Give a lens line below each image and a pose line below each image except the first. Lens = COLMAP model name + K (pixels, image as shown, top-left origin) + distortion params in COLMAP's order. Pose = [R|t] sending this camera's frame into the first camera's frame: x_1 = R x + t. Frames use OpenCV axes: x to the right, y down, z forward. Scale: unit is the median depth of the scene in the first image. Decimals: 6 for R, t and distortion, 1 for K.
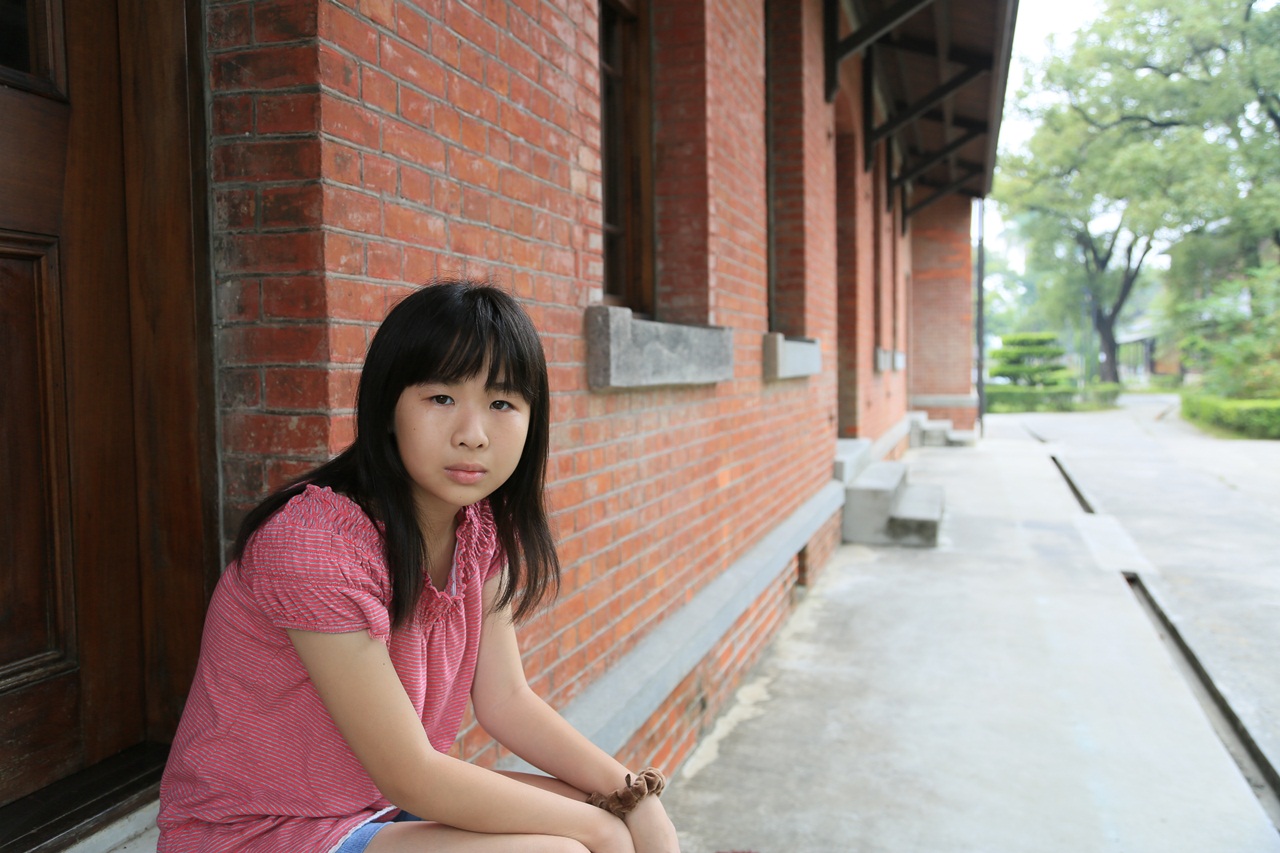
lens RADIAL K [[1146.3, 0, 642.8], [0, 1146.3, 430.3], [0, 0, 1]] dist [-0.005831, 0.030795]
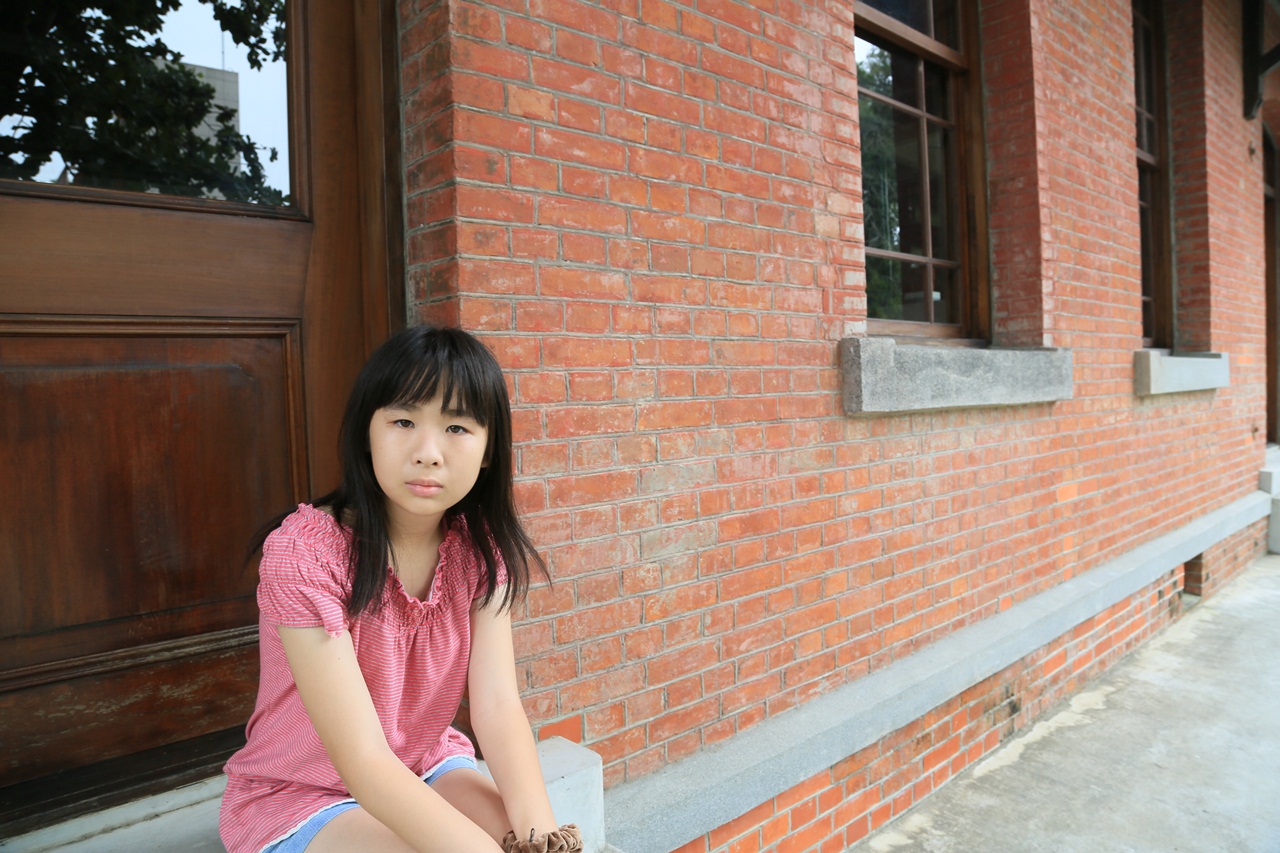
lens RADIAL K [[865.7, 0, 634.0], [0, 865.7, 436.4], [0, 0, 1]] dist [-0.102151, 0.038131]
pose [[0.841285, 0.009399, -0.540510, 0.218157], [-0.004345, 0.999934, 0.010626, -0.022285], [0.540574, -0.006591, 0.841271, 0.199114]]
